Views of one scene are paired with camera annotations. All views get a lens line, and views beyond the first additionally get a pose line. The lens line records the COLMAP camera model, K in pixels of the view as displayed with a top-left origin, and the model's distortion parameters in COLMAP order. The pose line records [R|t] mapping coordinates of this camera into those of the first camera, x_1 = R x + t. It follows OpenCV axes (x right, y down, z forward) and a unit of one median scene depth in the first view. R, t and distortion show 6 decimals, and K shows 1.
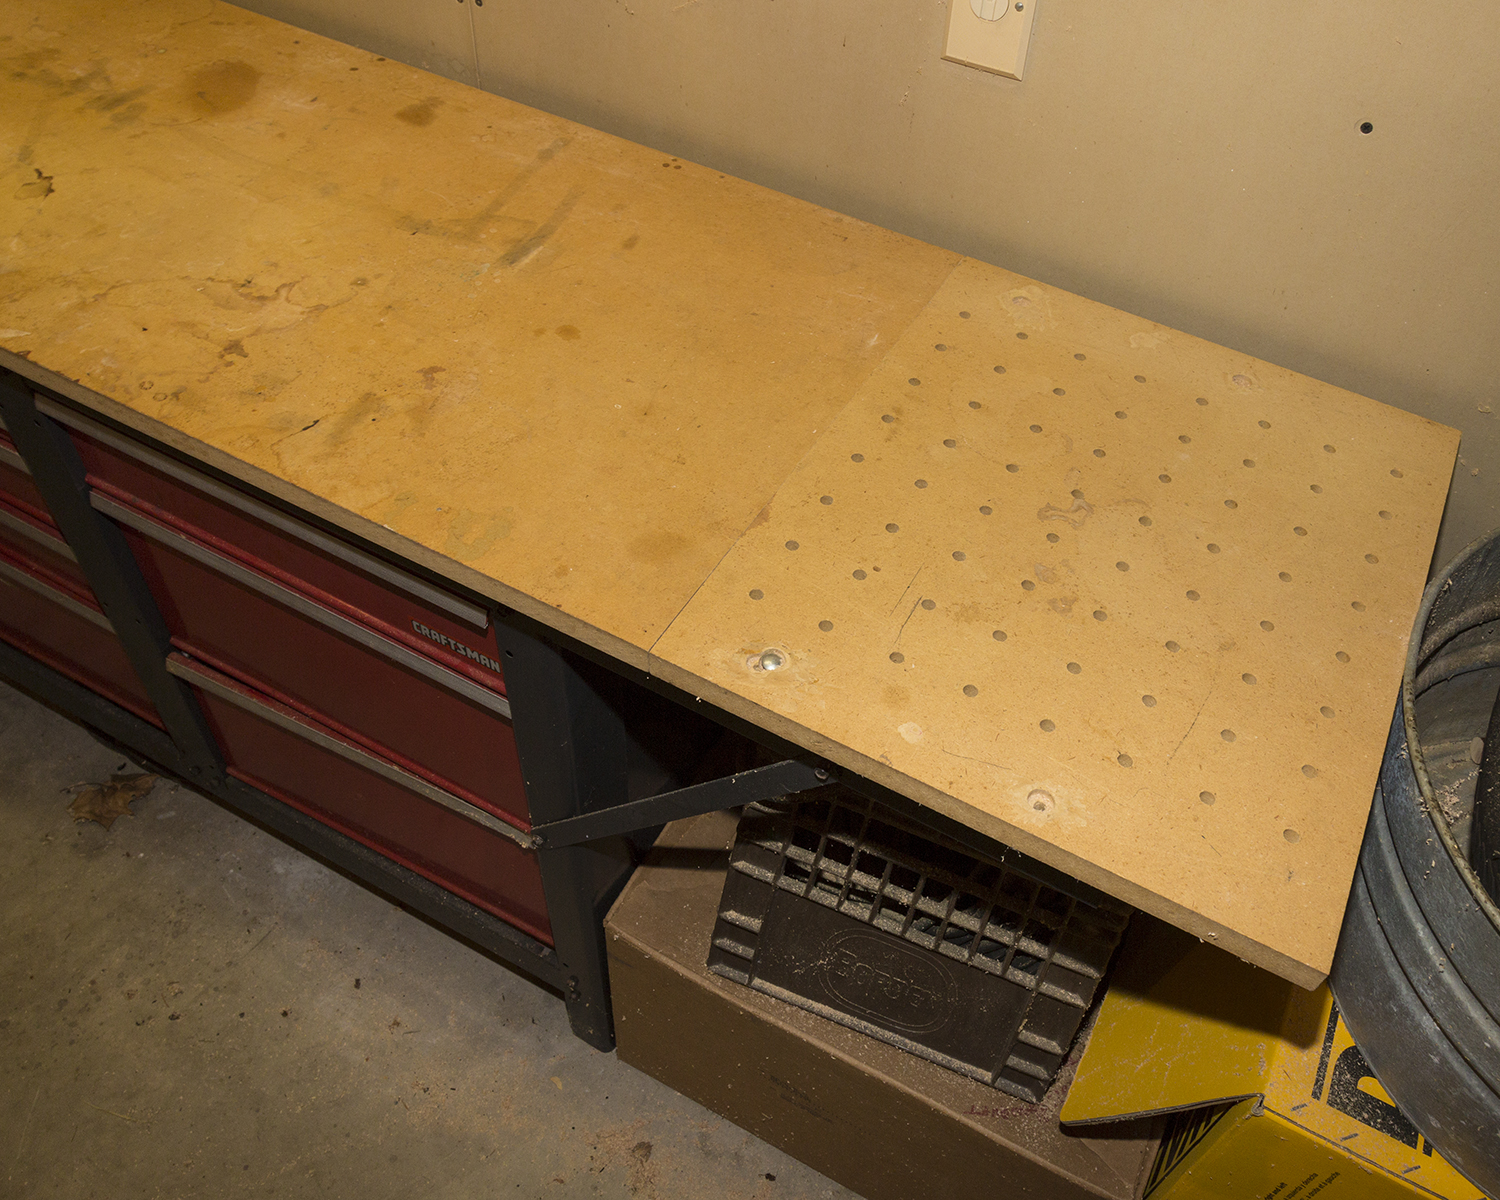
lens RADIAL K [[1251.4, 0, 815.9], [0, 1251.4, 571.4], [0, 0, 1]] dist [-0.009606, 0.003528]
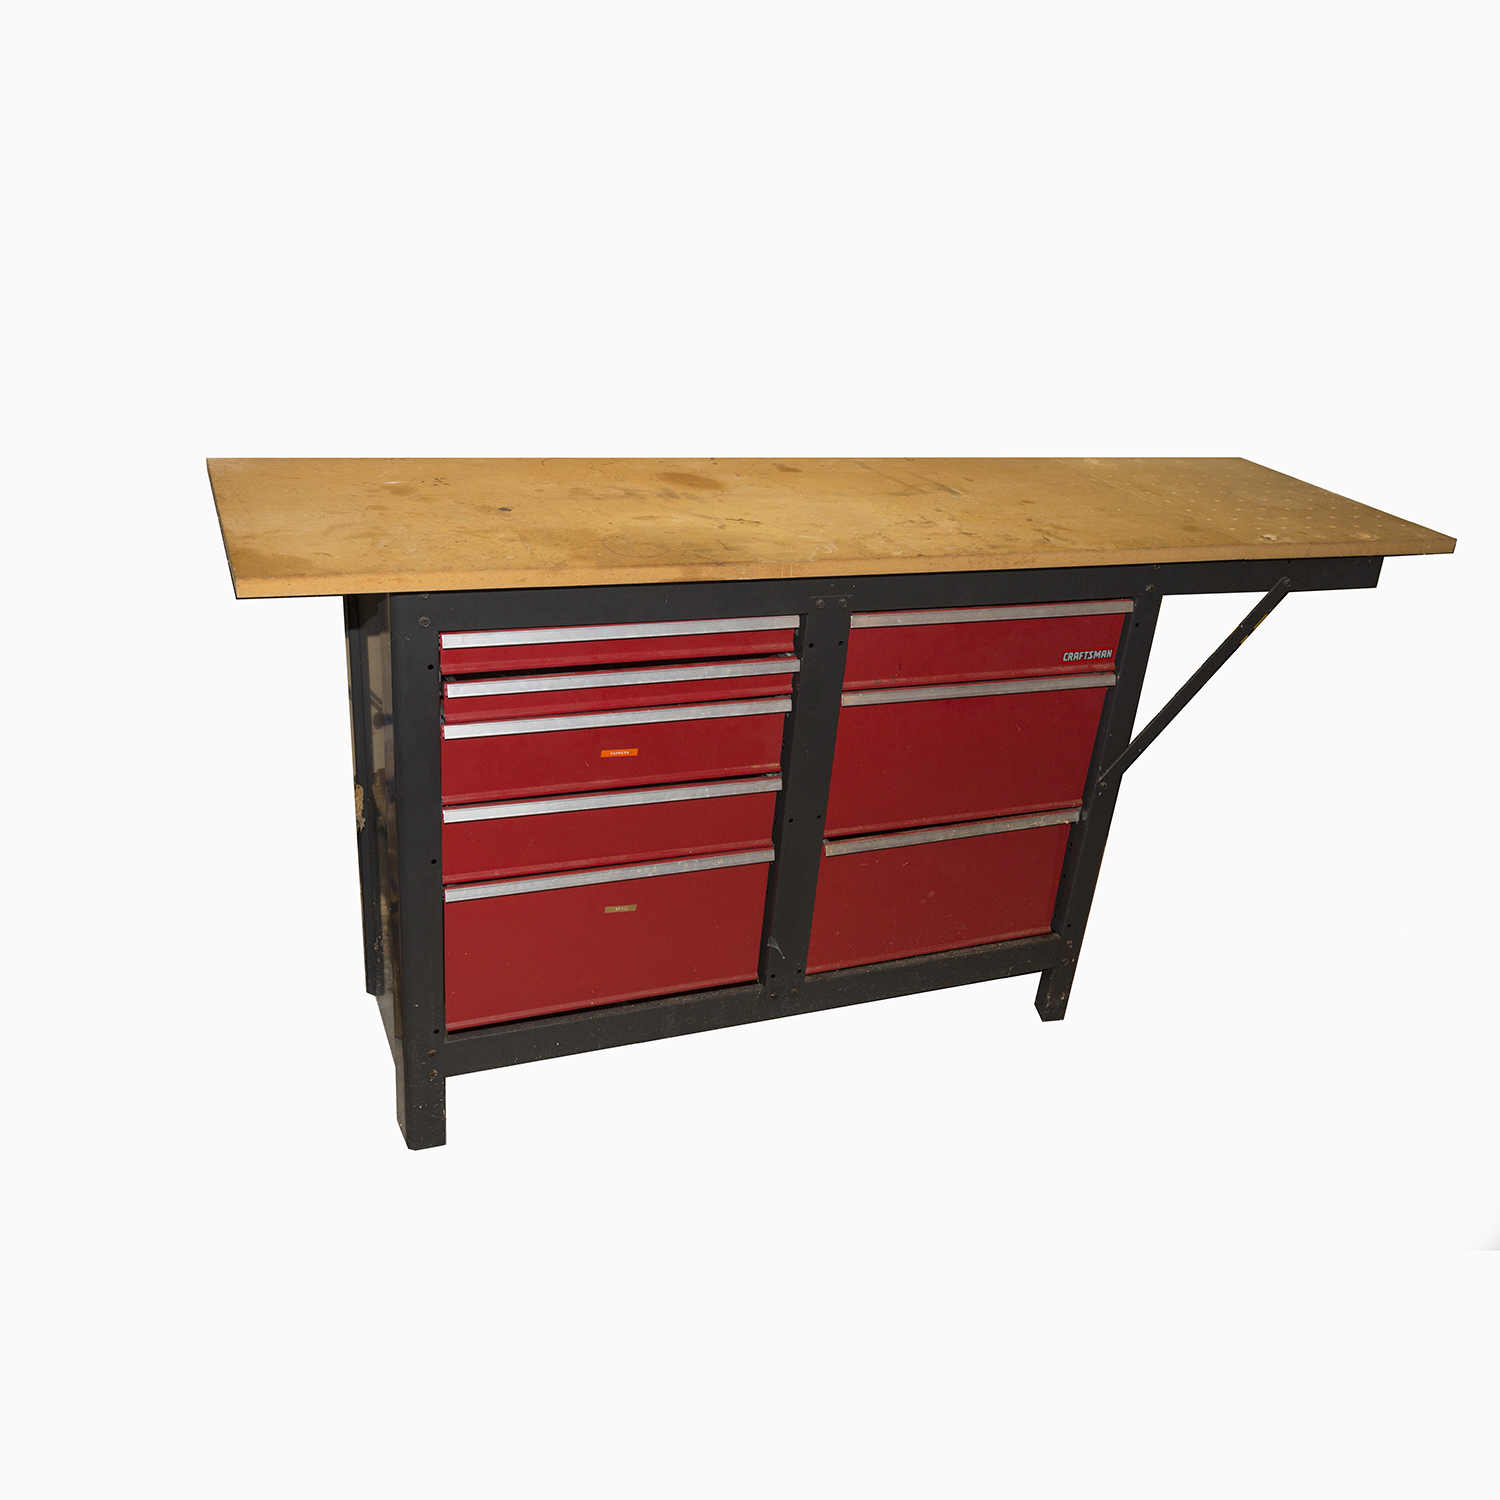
lens RADIAL K [[1327.0, 0, 783.3], [0, 1327.0, 769.9], [0, 0, 1]] dist [0.008436, 0.001077]
pose [[0.630449, -0.346261, 0.694721, -1.718599], [0.536412, 0.841254, -0.067490, 0.080568], [-0.561067, 0.415205, 0.716106, -0.077763]]
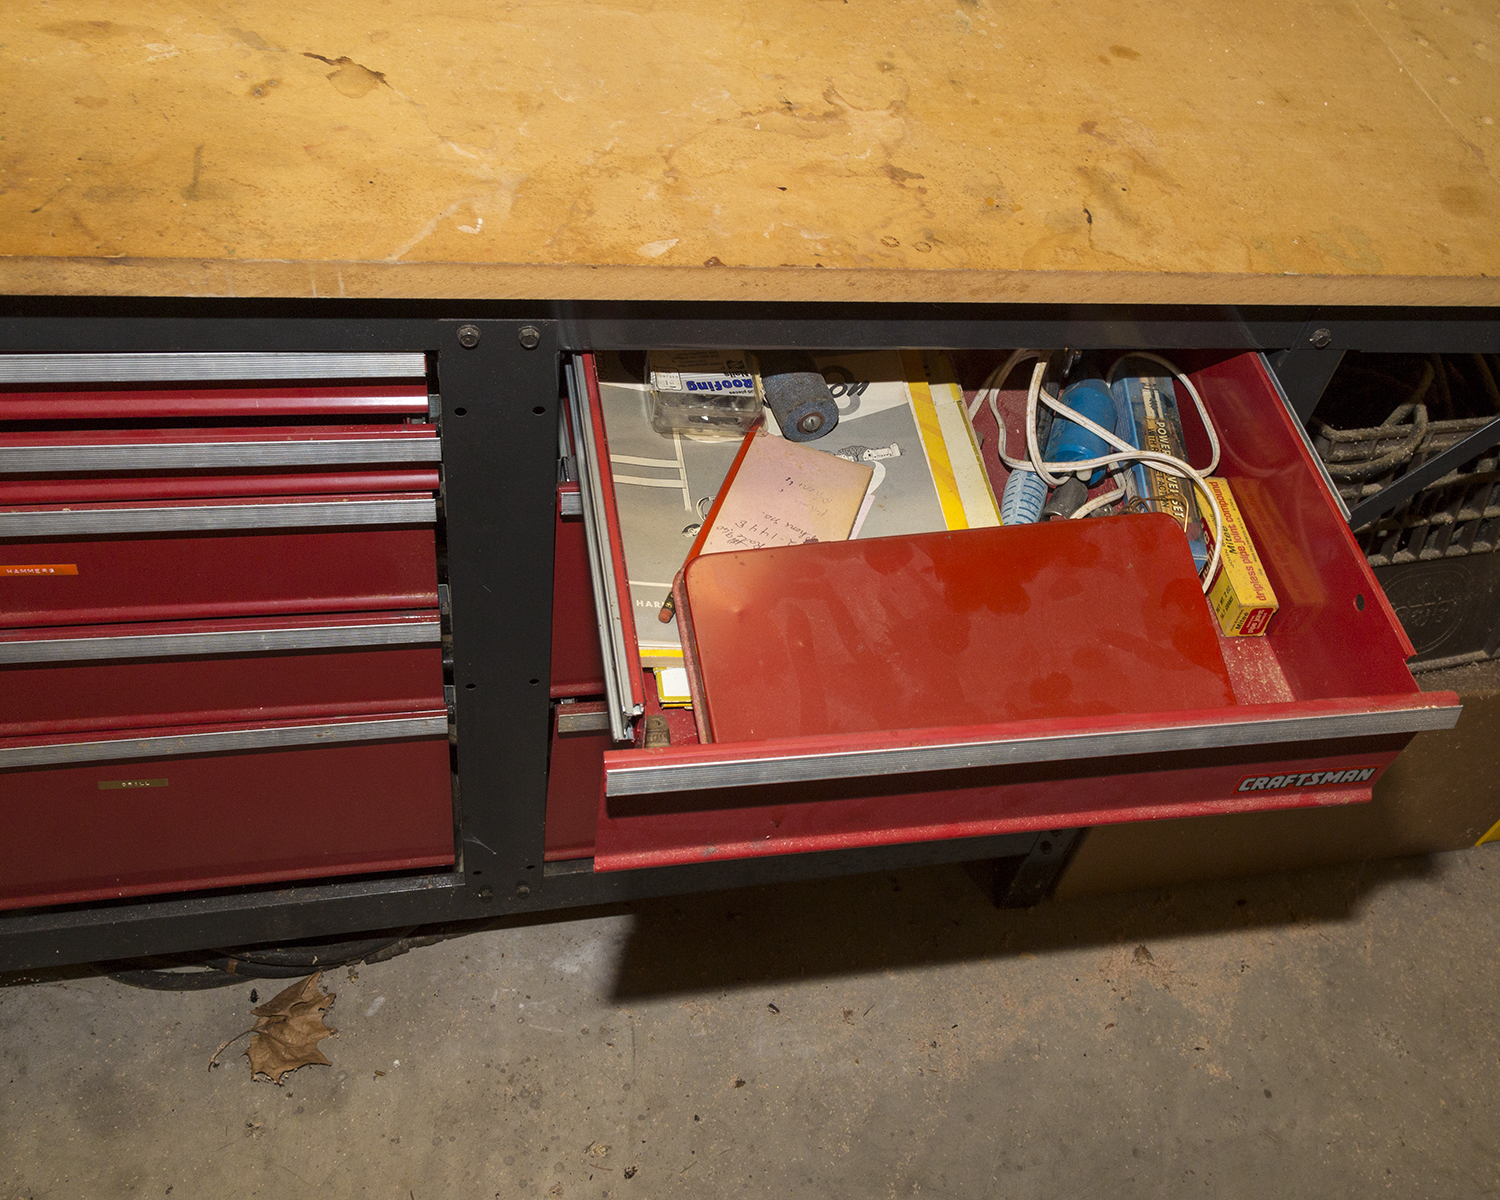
lens RADIAL K [[1439.0, 0, 882.7], [0, 1439.0, 614.0], [0, 0, 1]] dist [0.007866, 0.010324]
pose [[0.755313, -0.449498, 0.476921, -0.829807], [0.382196, 0.893274, 0.236618, -0.122690], [-0.532381, 0.003557, 0.846498, 0.211899]]
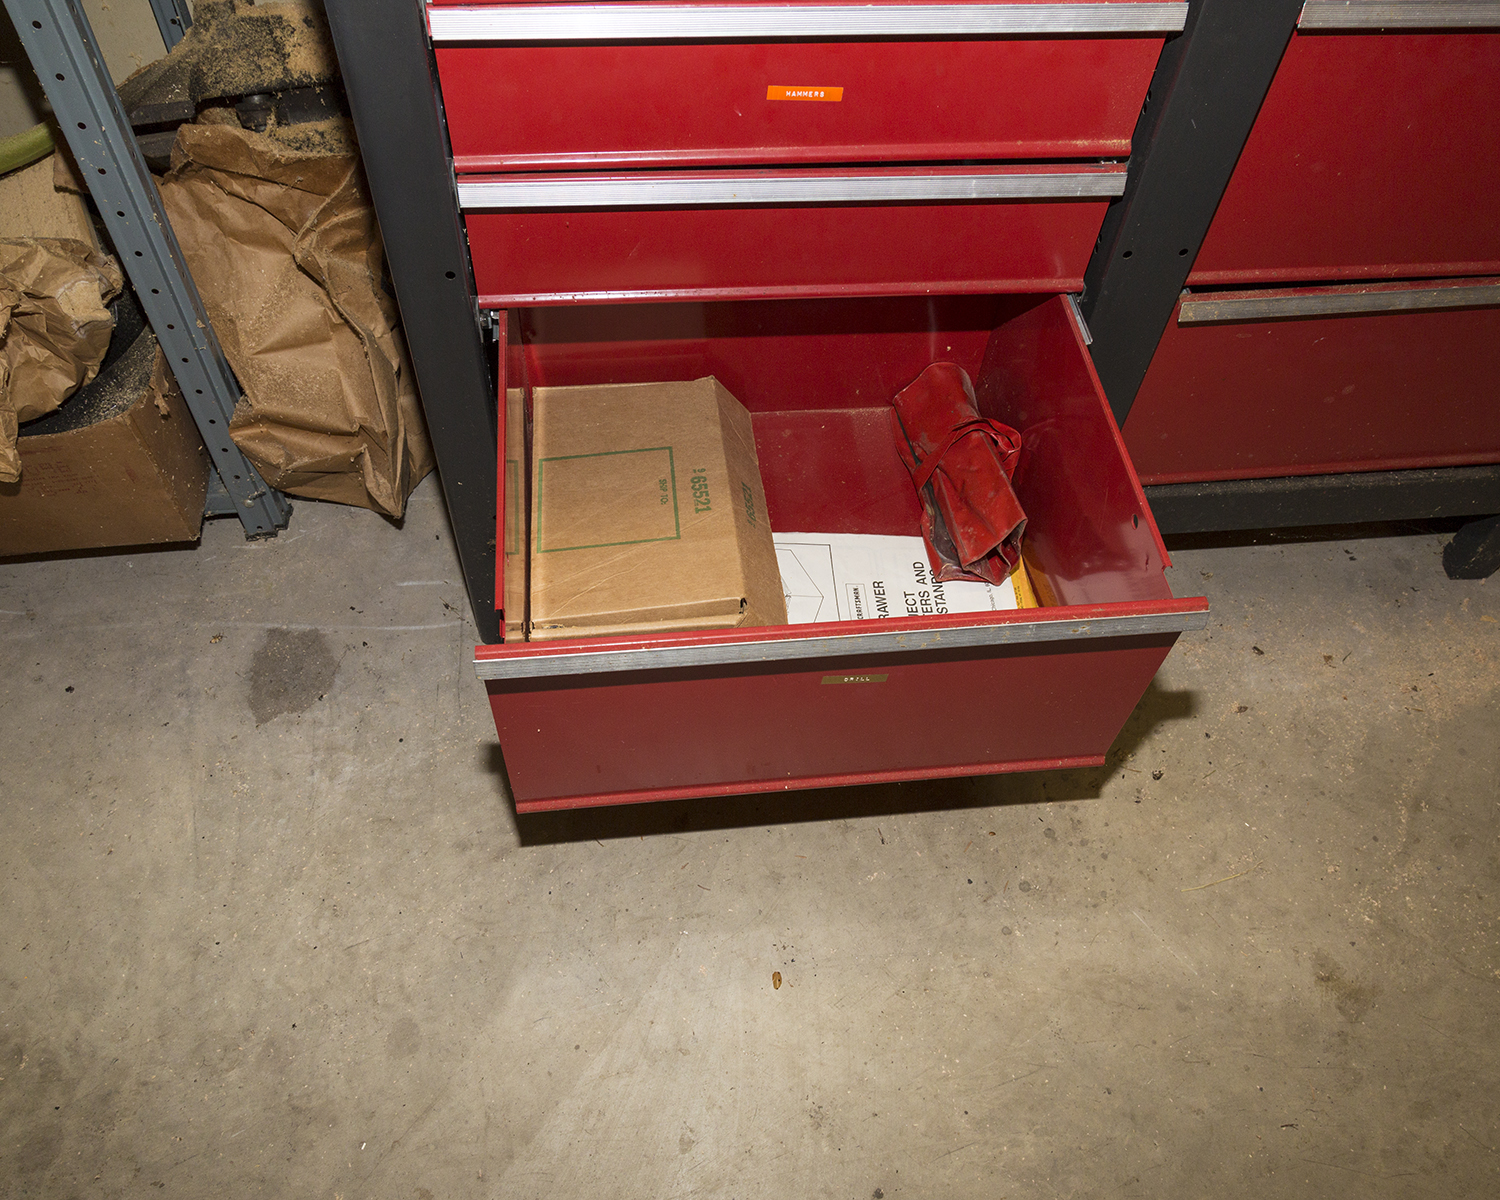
lens RADIAL K [[1168.3, 0, 757.1], [0, 1168.3, 602.1], [0, 0, 1]] dist [-0.007128, 0.004502]
pose [[0.829176, -0.471282, 0.300599, -1.146319], [0.420046, 0.880128, 0.221215, -0.039858], [-0.368821, -0.057161, 0.927741, 0.472466]]
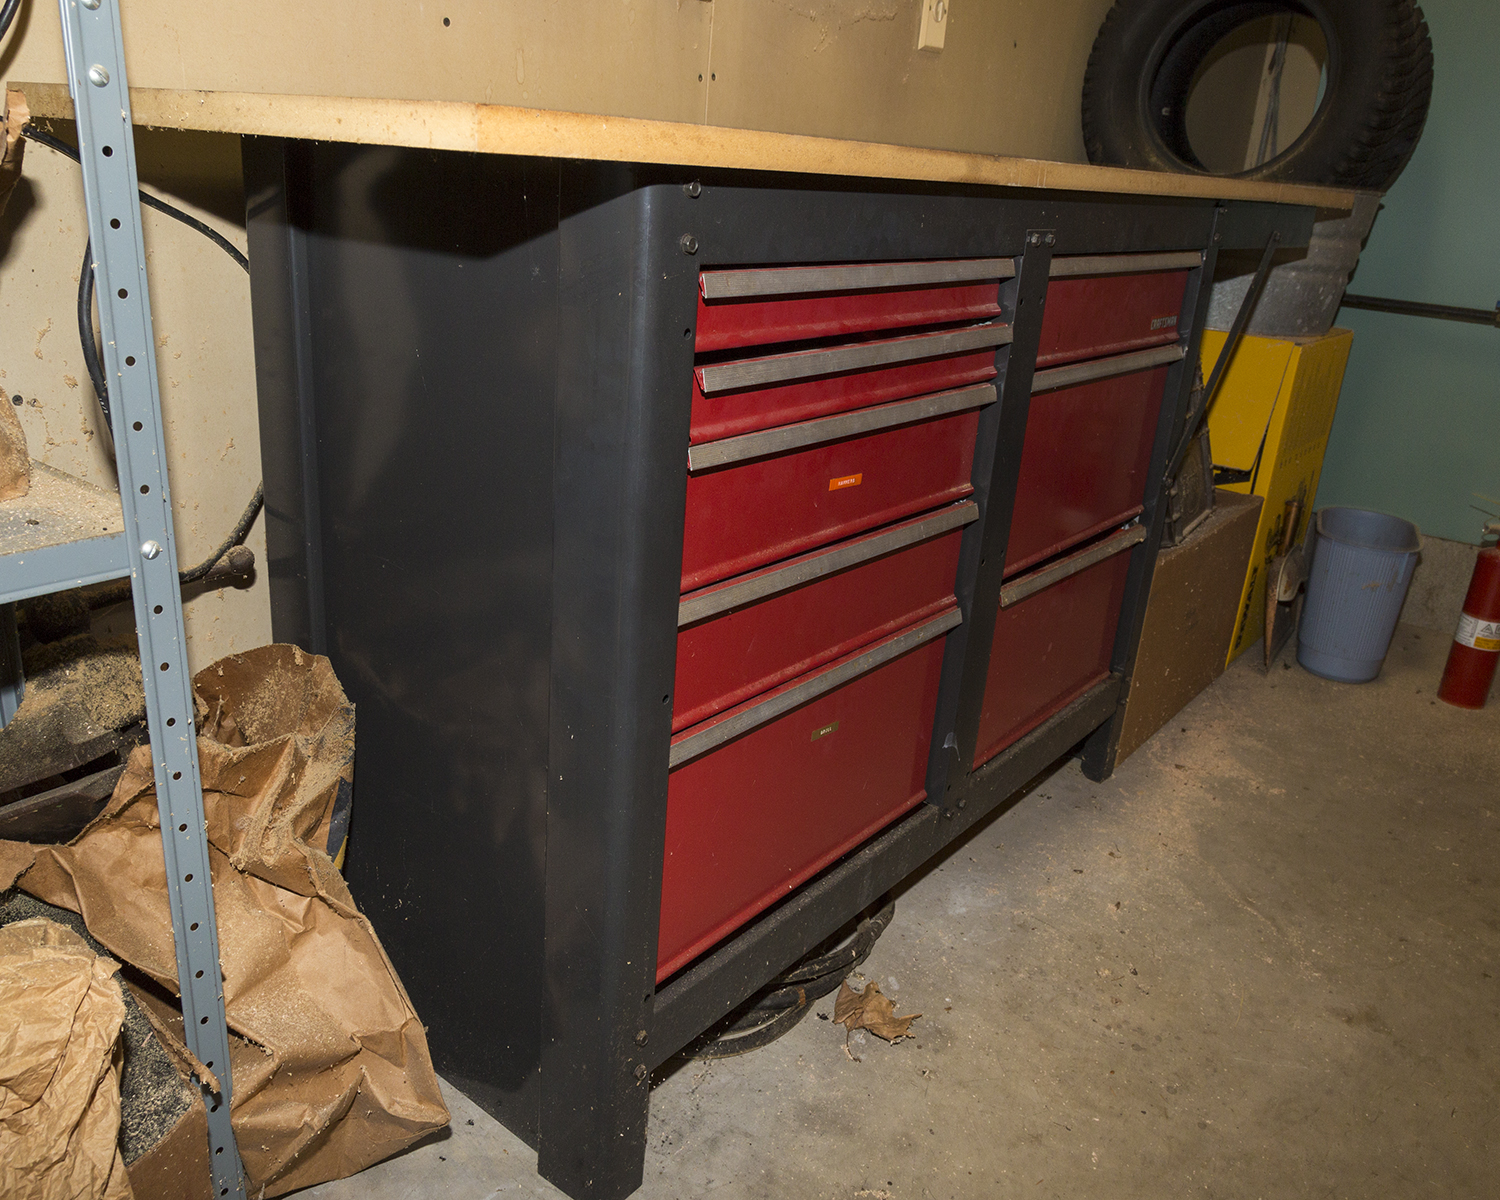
lens RADIAL K [[1200.9, 0, 709.1], [0, 1200.9, 591.4], [0, 0, 1]] dist [-0.002351, -0.001583]
pose [[0.213655, -0.388136, 0.896494, -1.637109], [0.685033, 0.713779, 0.145771, -0.274231], [-0.696478, 0.582984, 0.418388, 0.830831]]
